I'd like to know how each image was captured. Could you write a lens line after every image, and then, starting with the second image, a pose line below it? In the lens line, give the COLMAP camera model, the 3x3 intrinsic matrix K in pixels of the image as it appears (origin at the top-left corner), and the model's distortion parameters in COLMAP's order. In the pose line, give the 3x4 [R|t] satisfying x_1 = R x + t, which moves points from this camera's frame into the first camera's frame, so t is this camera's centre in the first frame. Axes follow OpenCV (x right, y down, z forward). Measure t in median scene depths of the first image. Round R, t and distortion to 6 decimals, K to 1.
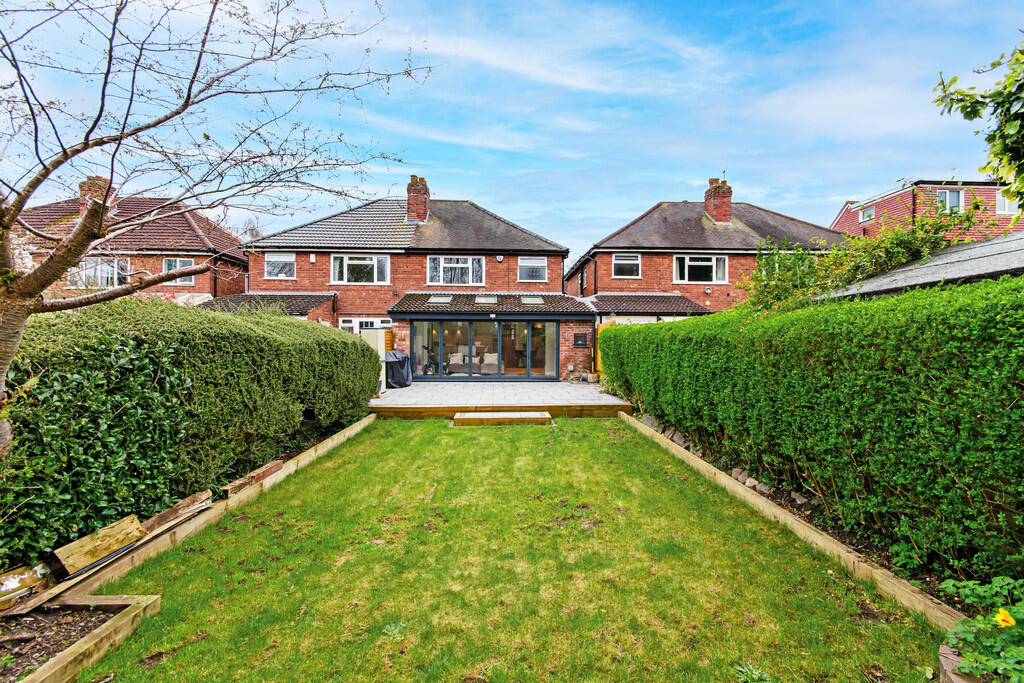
lens RADIAL K [[451.5, 0, 525.3], [0, 451.5, 356.5], [0, 0, 1]] dist [0.002868, 0.000456]
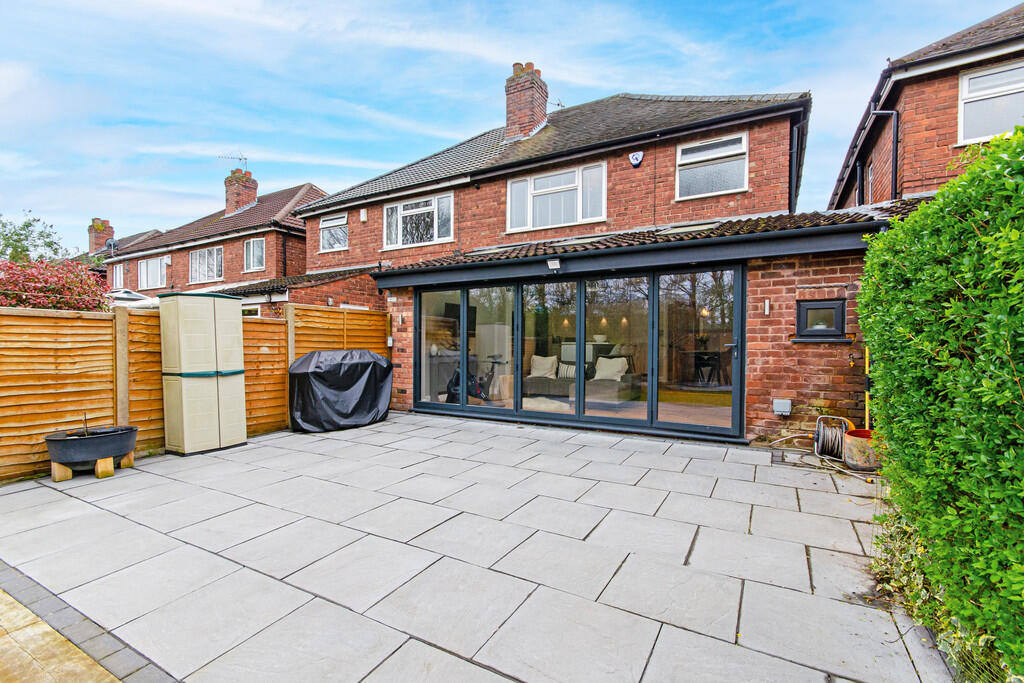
lens RADIAL K [[451.5, 0, 525.3], [0, 451.5, 356.5], [0, 0, 1]] dist [0.002868, 0.000456]
pose [[0.846955, 0.012046, -0.531527, 0.101458], [-0.013332, 0.999910, 0.001417, -0.007563], [0.531497, 0.005886, 0.847040, 0.546869]]
